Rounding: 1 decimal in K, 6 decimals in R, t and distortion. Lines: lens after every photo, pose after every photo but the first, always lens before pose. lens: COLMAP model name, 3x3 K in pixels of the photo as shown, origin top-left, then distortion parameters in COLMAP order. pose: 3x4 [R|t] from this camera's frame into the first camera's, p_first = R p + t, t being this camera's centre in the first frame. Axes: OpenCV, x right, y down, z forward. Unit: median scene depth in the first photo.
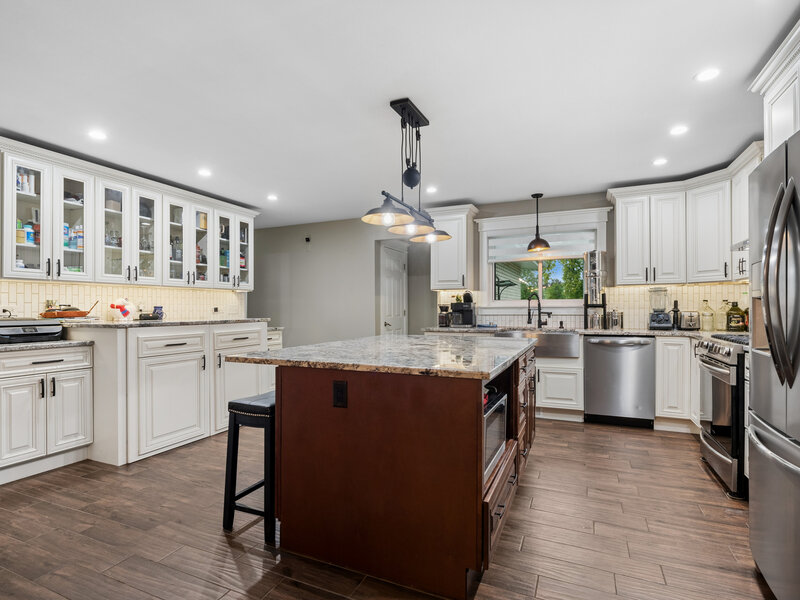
lens RADIAL K [[408.7, 0, 401.2], [0, 408.7, 306.1], [0, 0, 1]] dist [-0.000284, 0.000063]
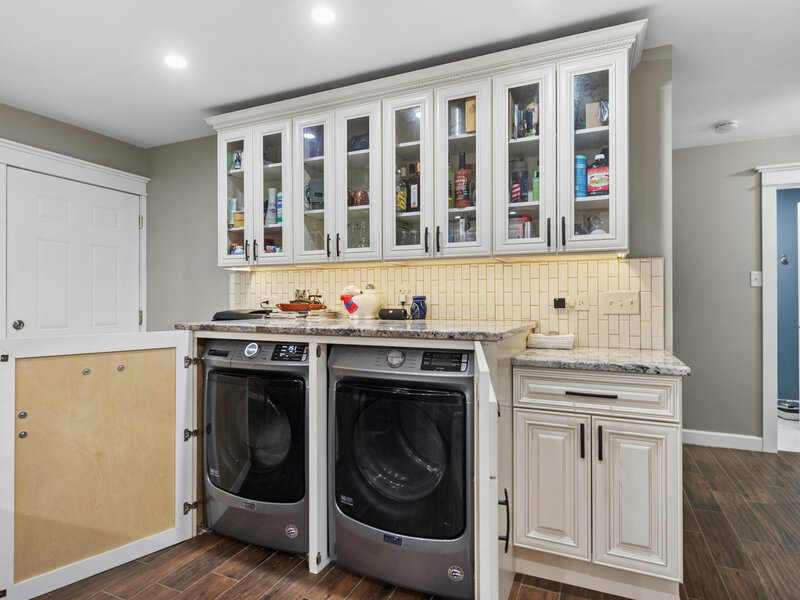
lens RADIAL K [[448.9, 0, 399.8], [0, 448.9, 296.2], [0, 0, 1]] dist [0.007442, 0.000138]
pose [[-0.008427, -0.000670, -0.999964, 0.041676], [0.008615, 0.999963, -0.000742, 0.000374], [0.999927, -0.008621, -0.008421, 1.043588]]
